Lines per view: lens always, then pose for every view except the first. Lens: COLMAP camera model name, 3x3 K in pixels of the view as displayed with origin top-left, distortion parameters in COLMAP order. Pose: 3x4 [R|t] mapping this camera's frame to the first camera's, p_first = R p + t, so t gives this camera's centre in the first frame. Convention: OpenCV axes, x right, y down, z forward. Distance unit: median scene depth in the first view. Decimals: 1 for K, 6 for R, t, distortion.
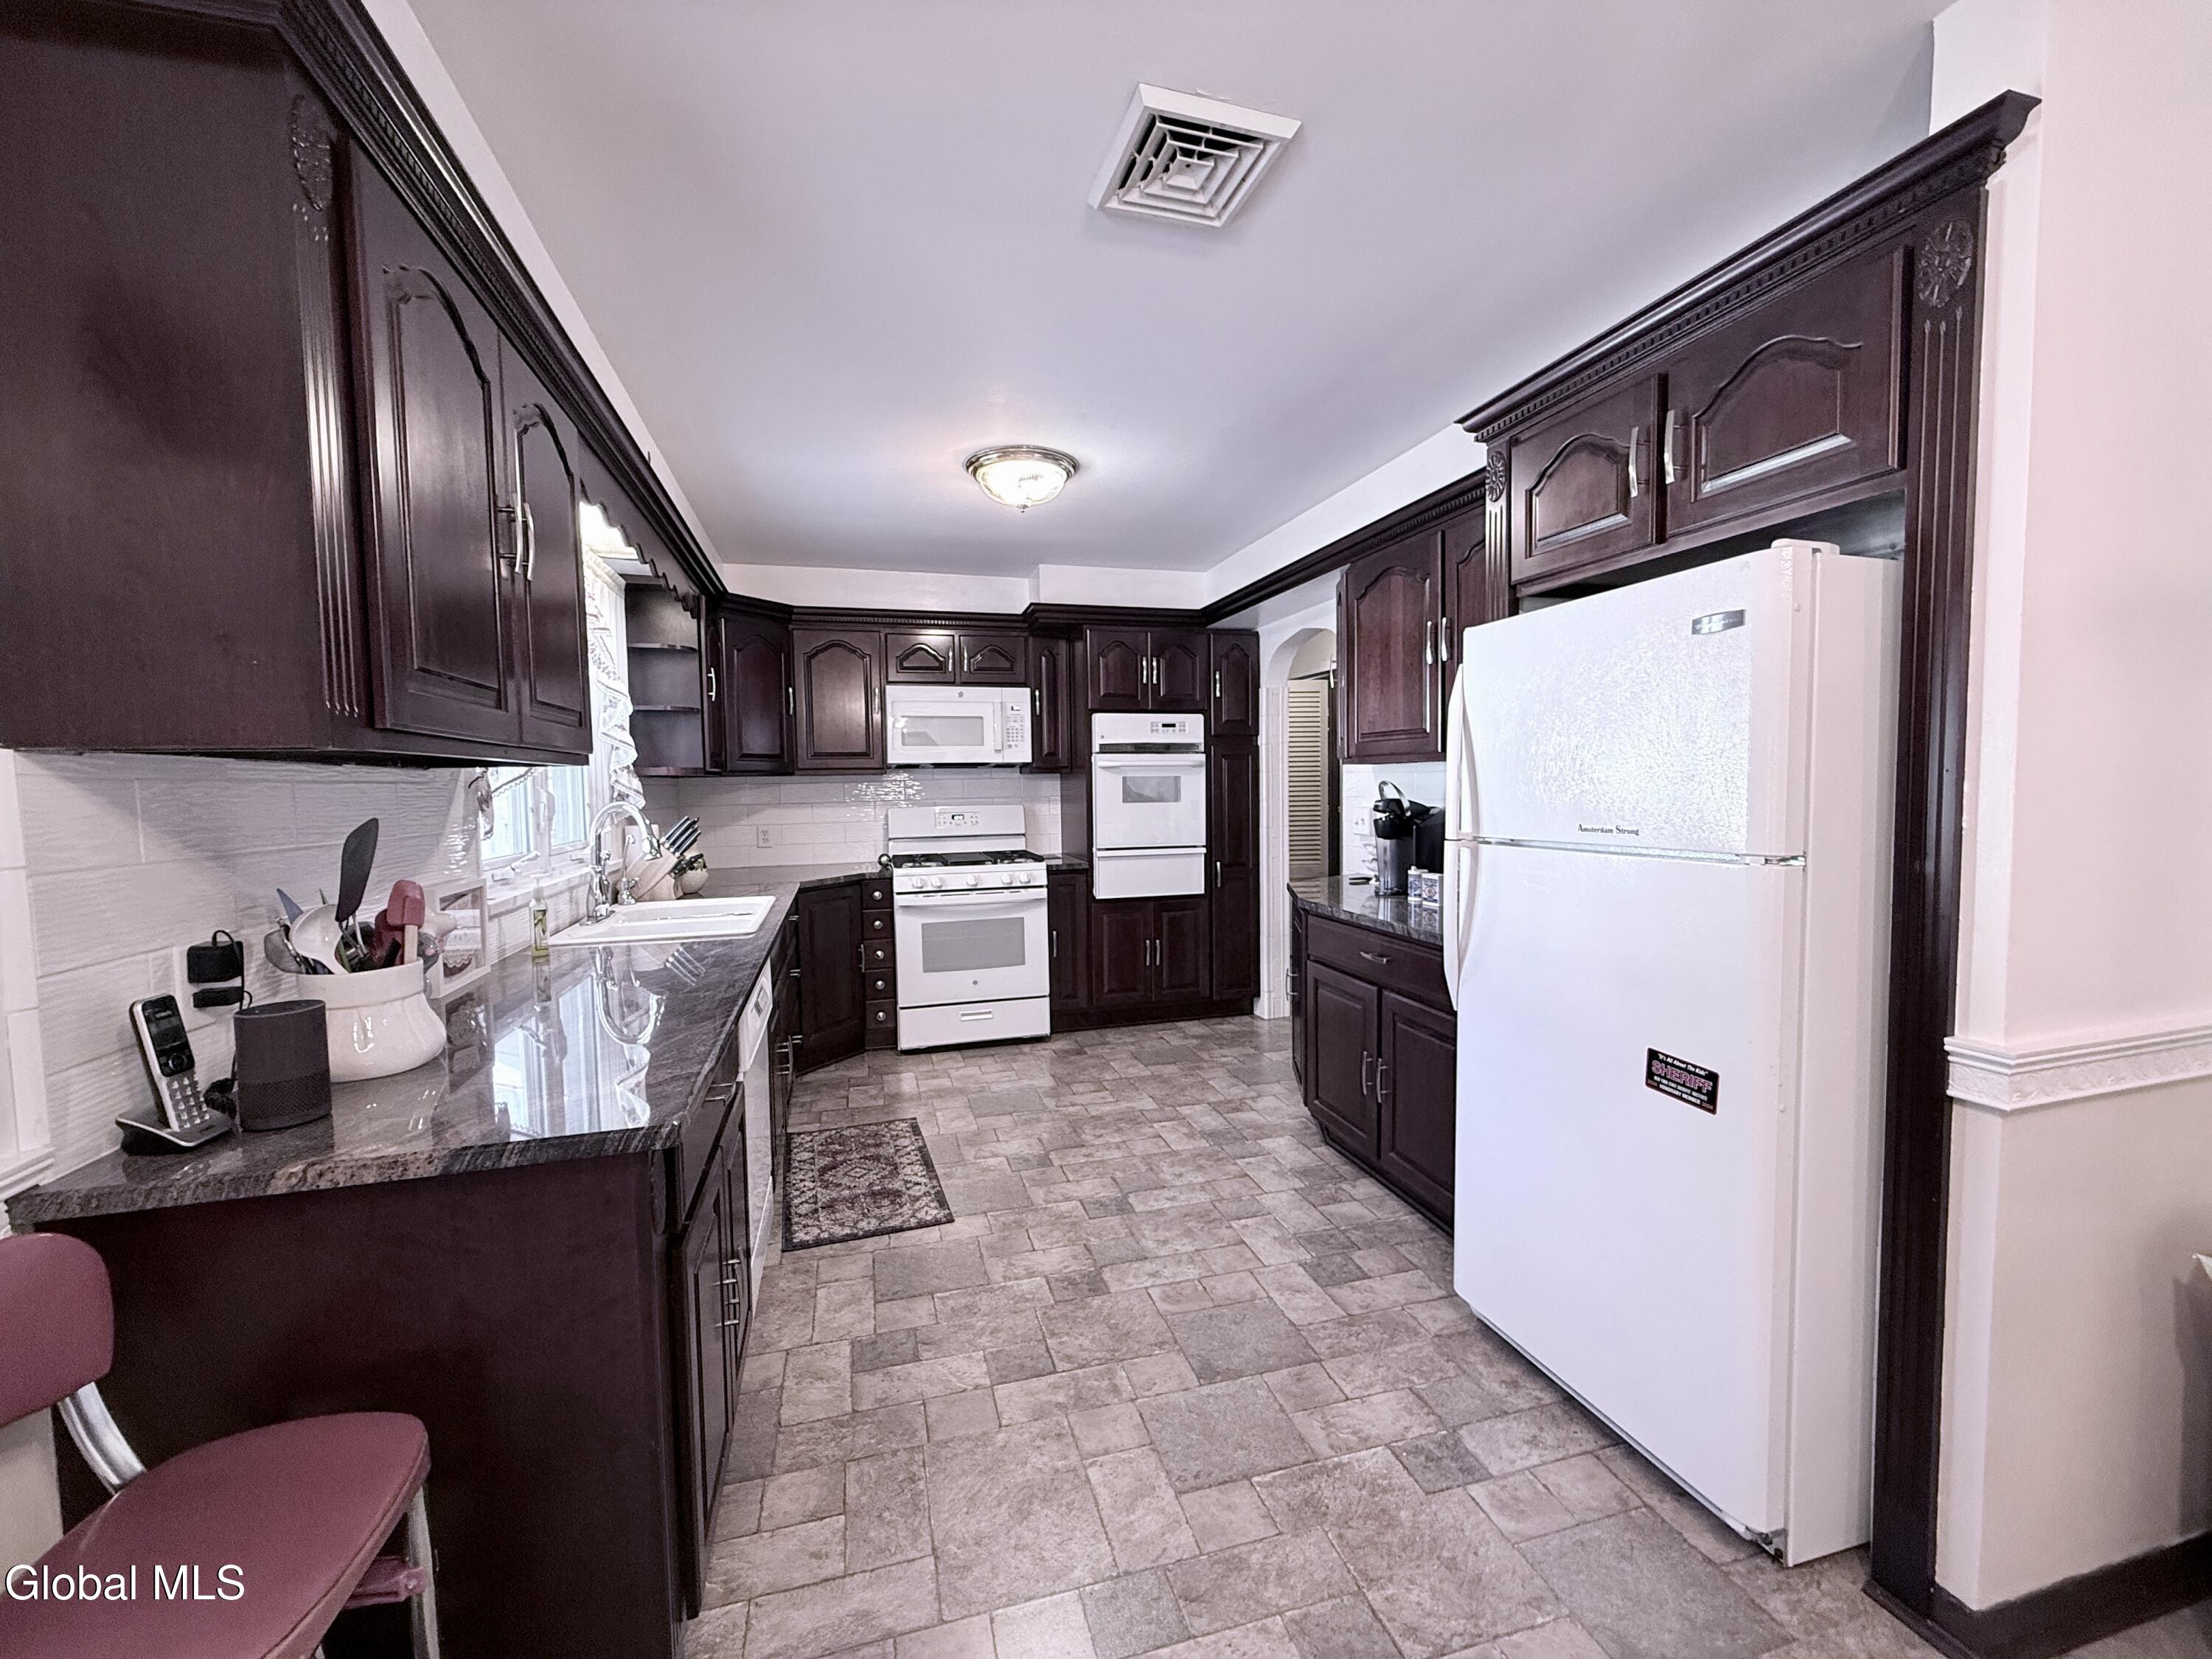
lens RADIAL K [[882.8, 0, 1104.2], [0, 882.8, 828.9], [0, 0, 1]] dist [0.000011, -0.000054]
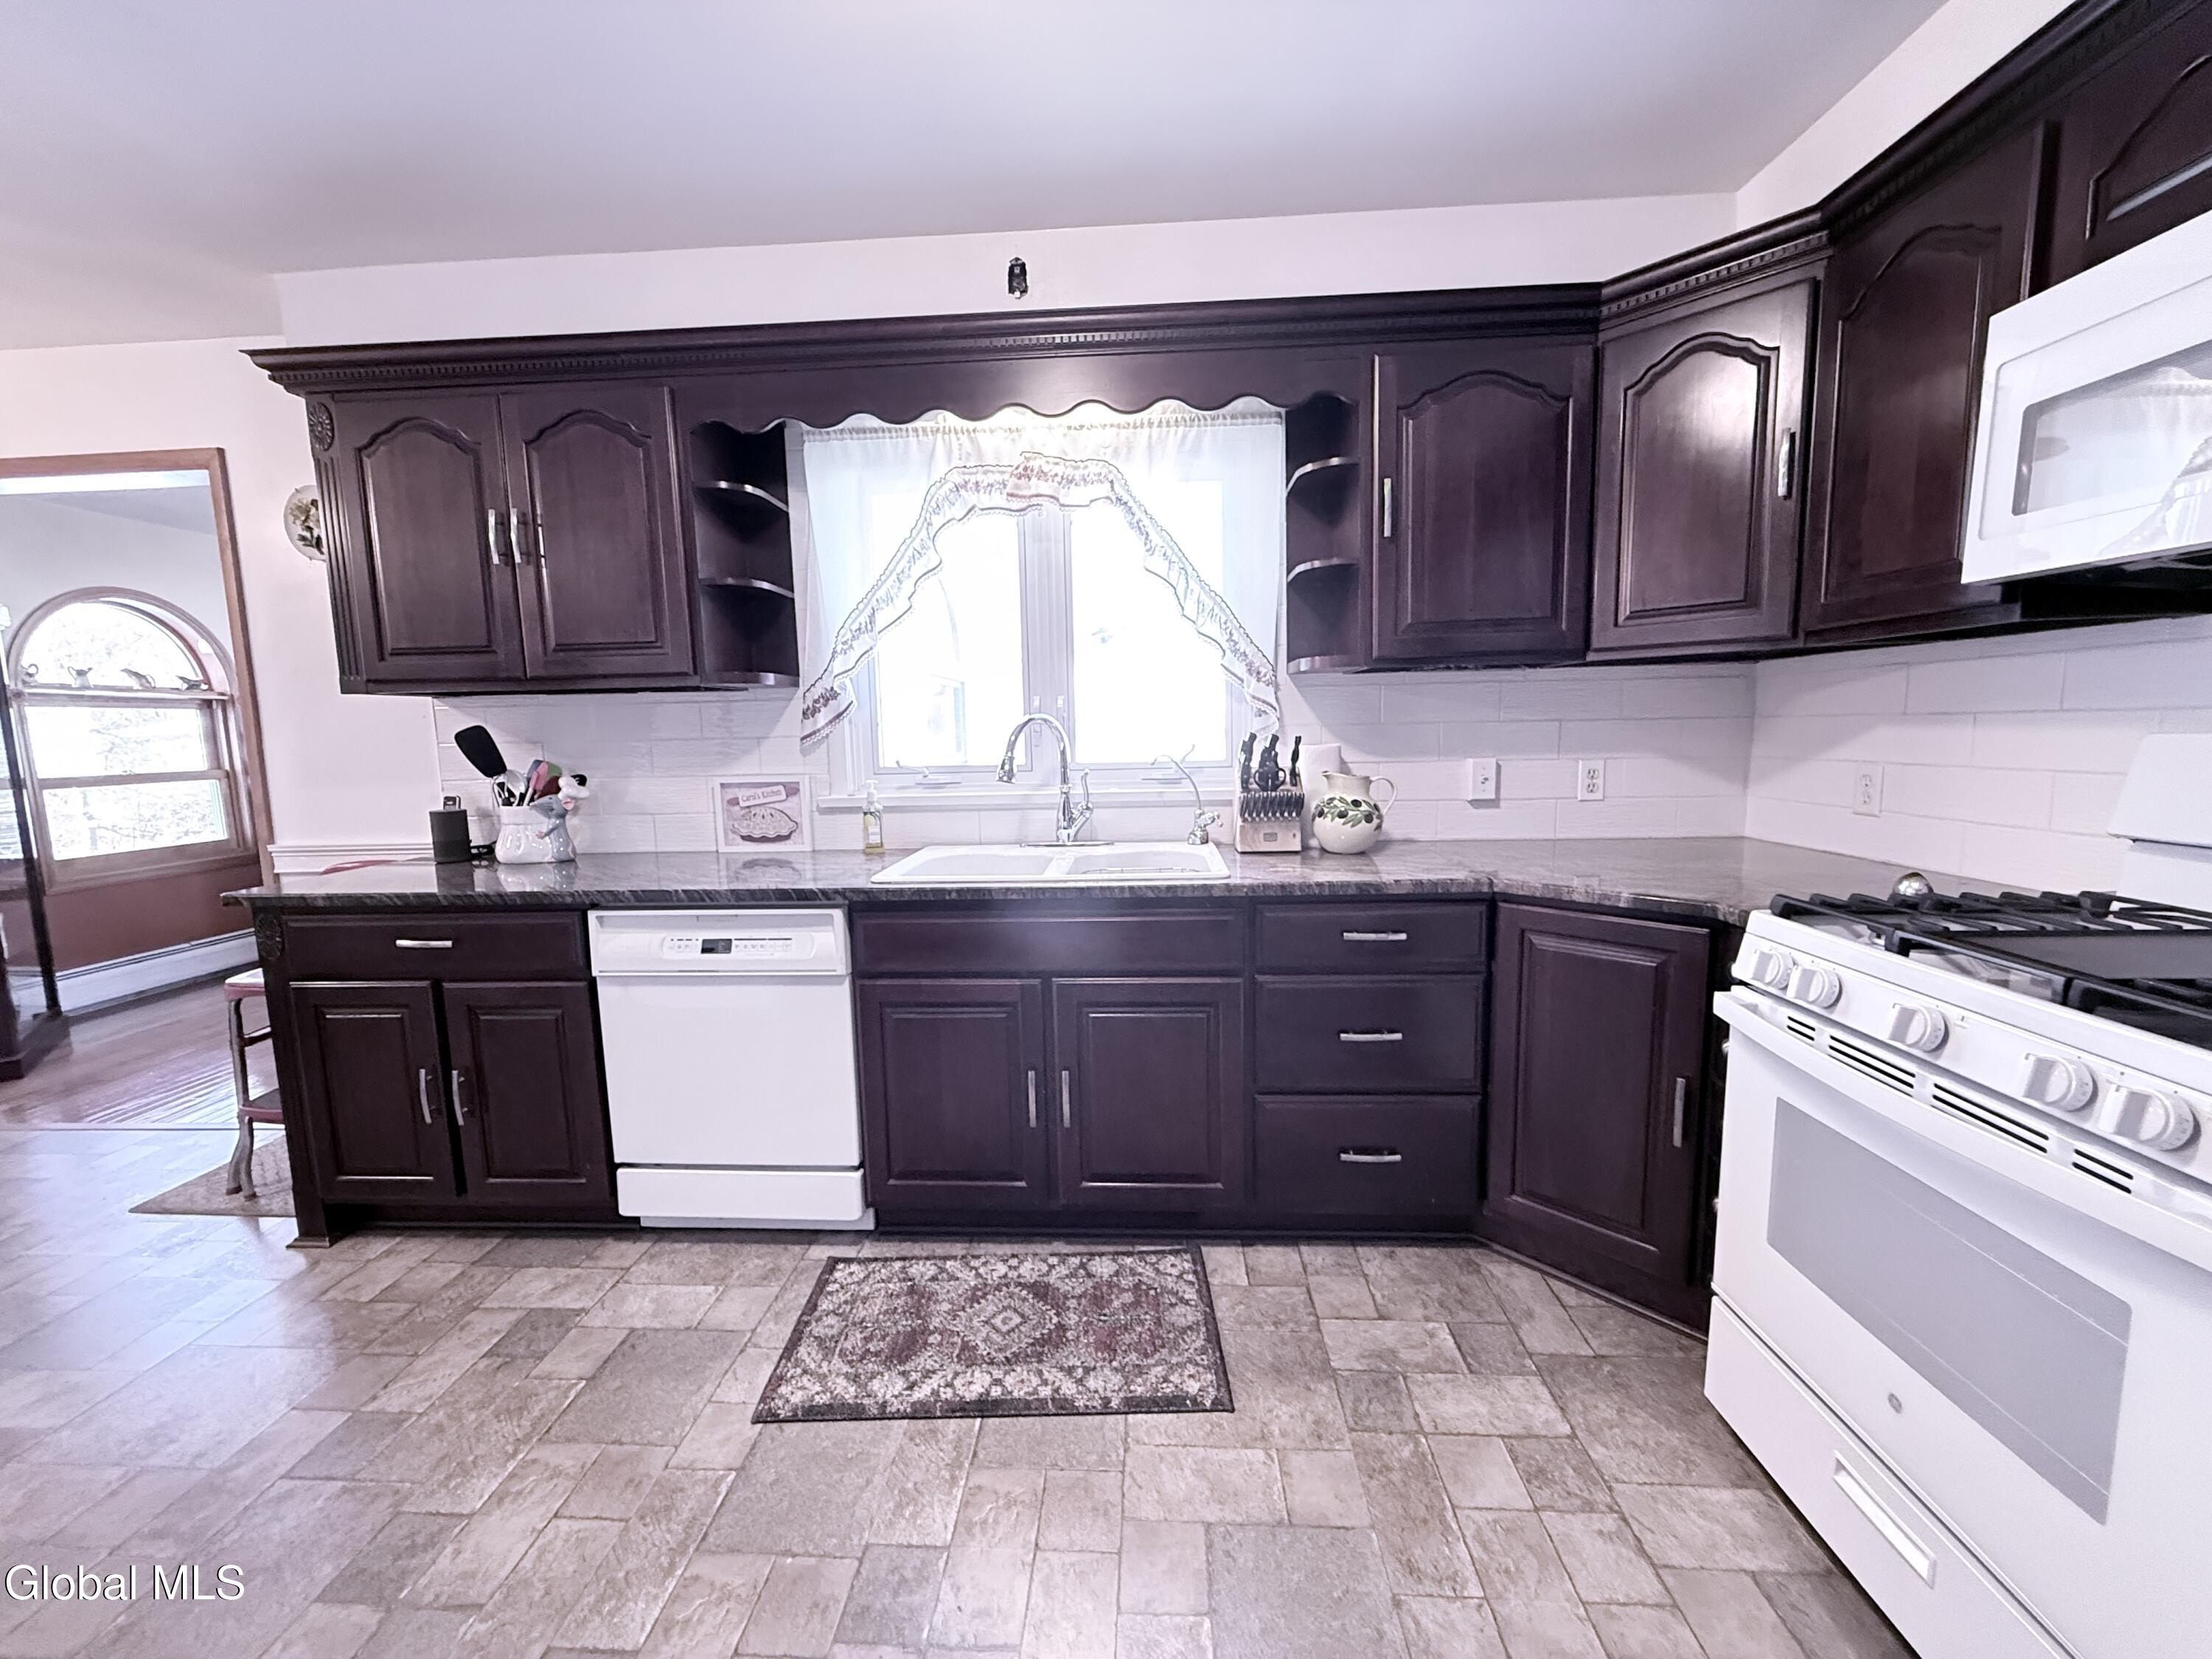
lens RADIAL K [[882.8, 0, 1102.1], [0, 882.8, 831.8], [0, 0, 1]] dist [0.000011, -0.000054]
pose [[-0.330792, 0.136860, -0.933727, 0.182022], [-0.021757, 0.988059, 0.152532, -0.035657], [0.943453, 0.070772, -0.323865, 0.981875]]
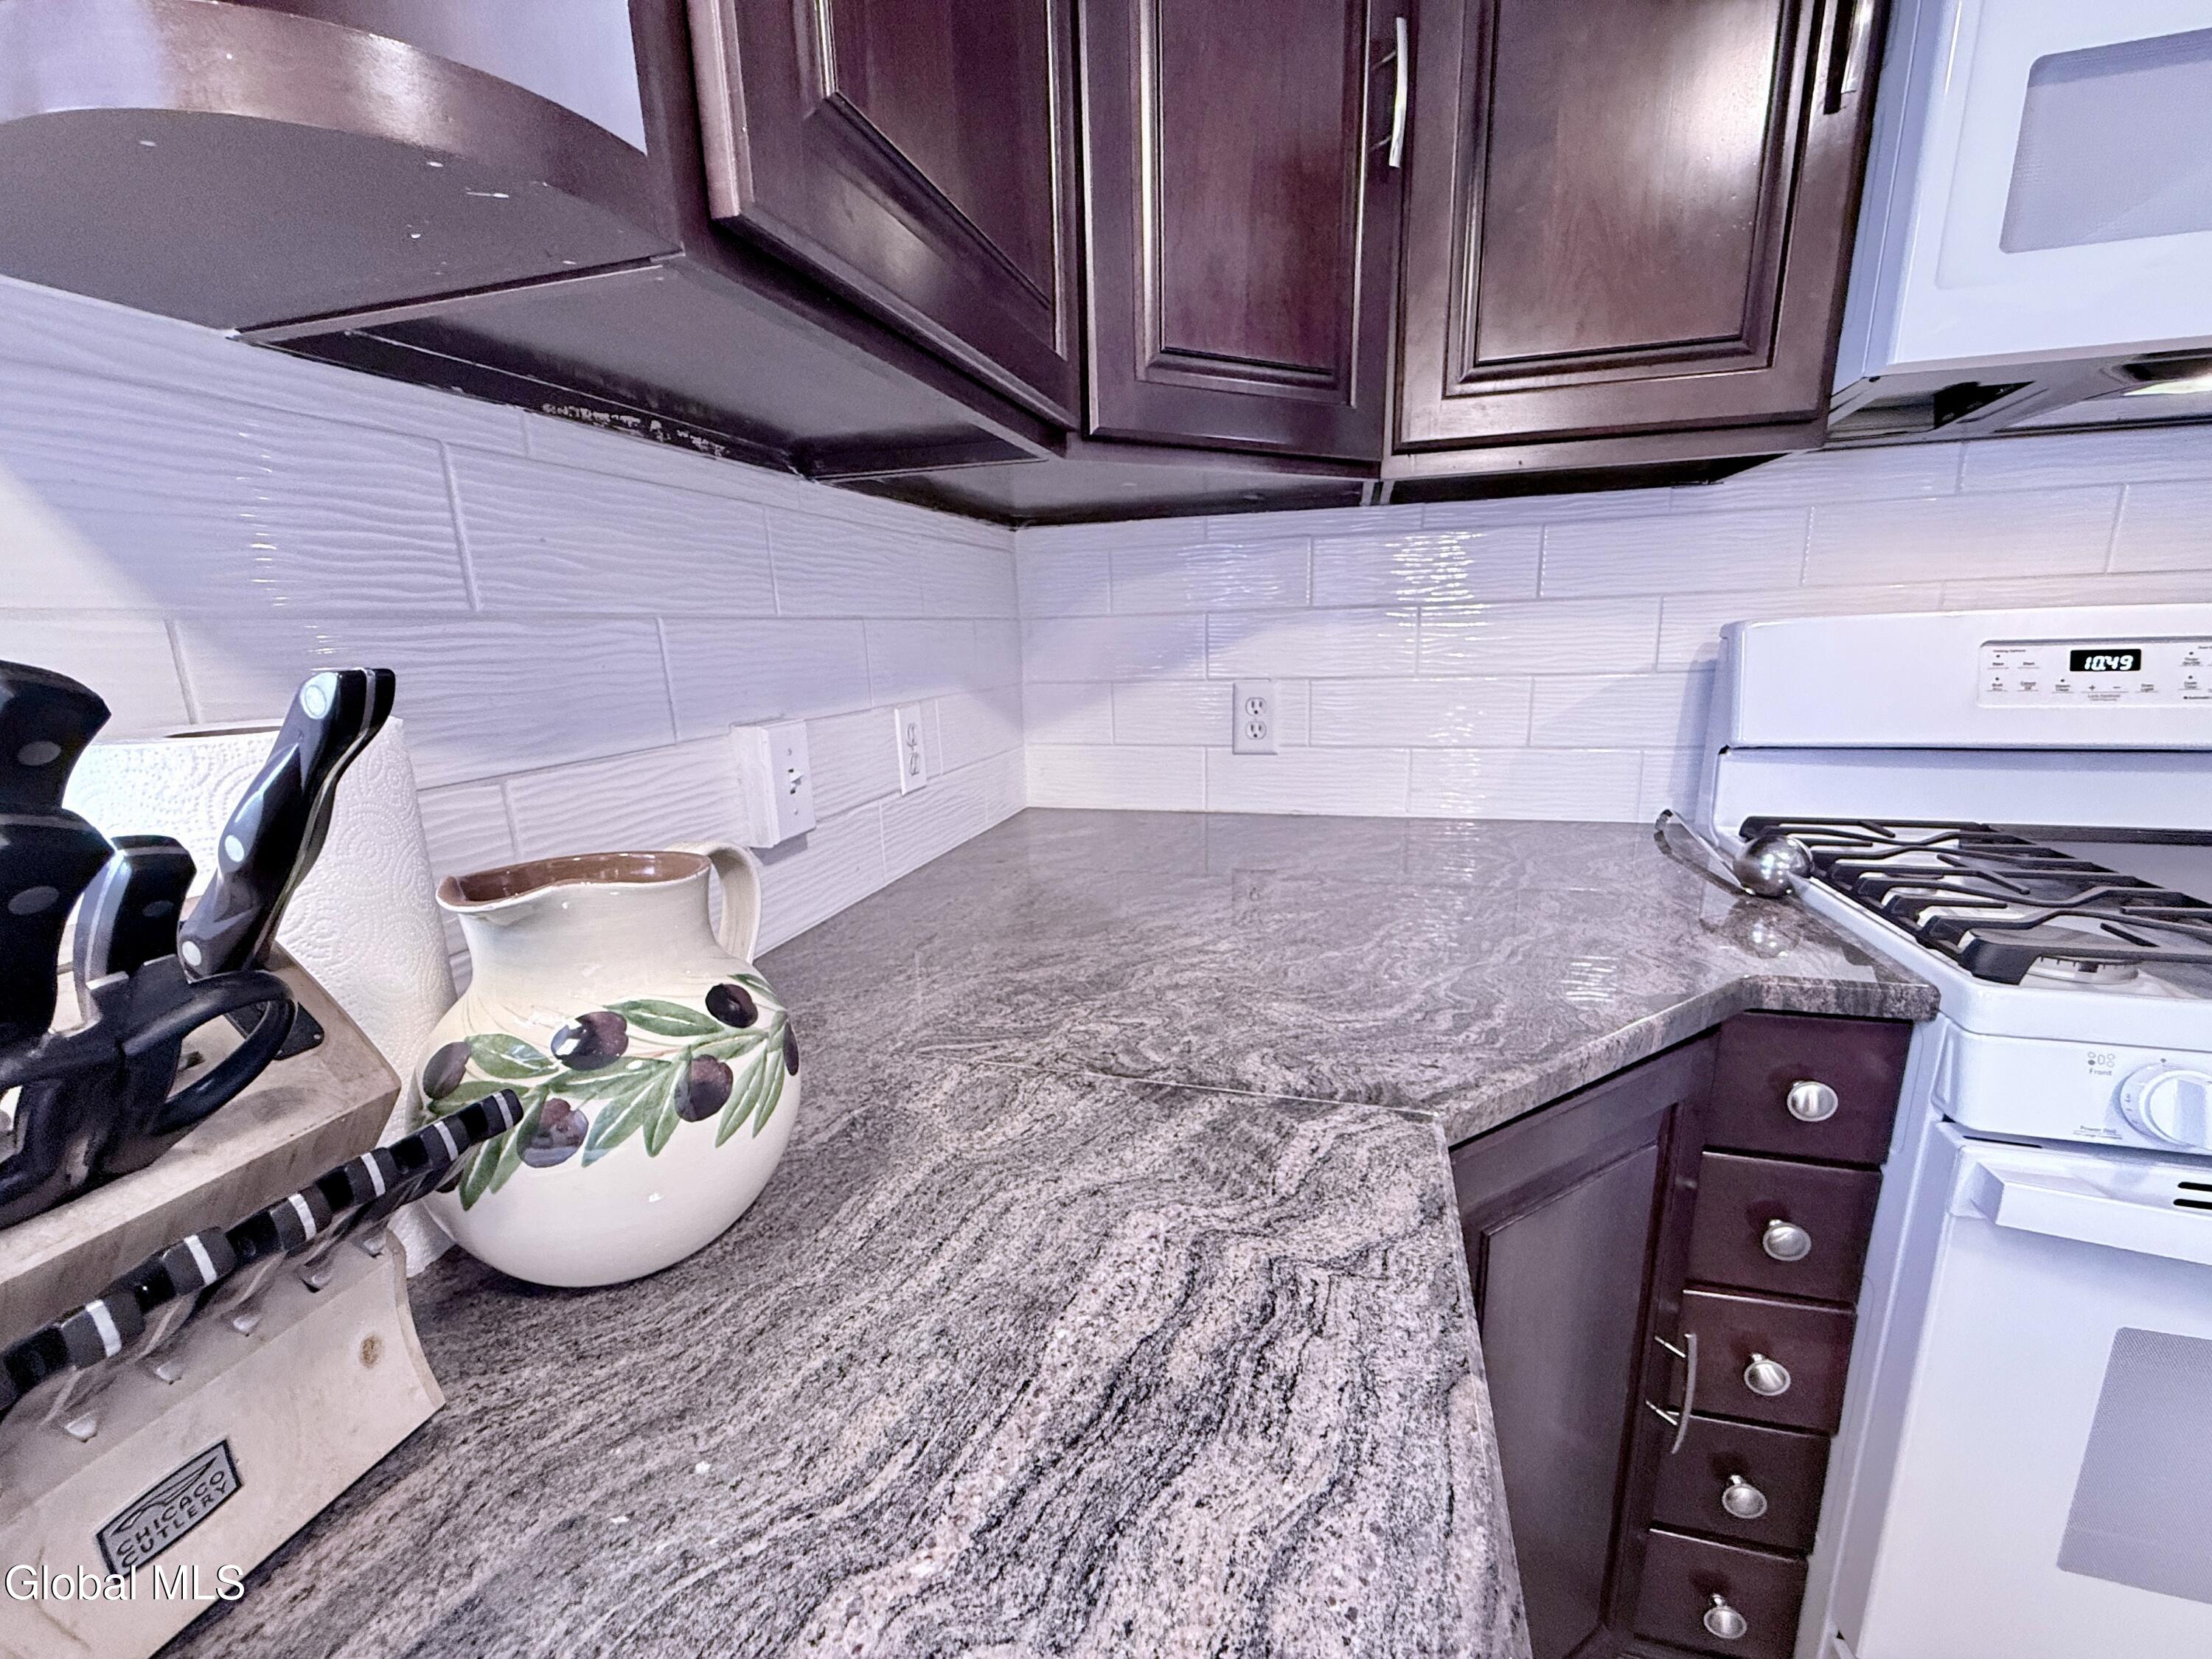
lens RADIAL K [[882.8, 0, 1098.5], [0, 882.8, 828.3], [0, 0, 1]] dist [0.000011, -0.000054]
pose [[0.846739, 0.111845, -0.520119, -0.331590], [-0.013597, 0.981882, 0.189006, -0.013689], [0.531835, -0.152967, 0.832918, 0.881756]]
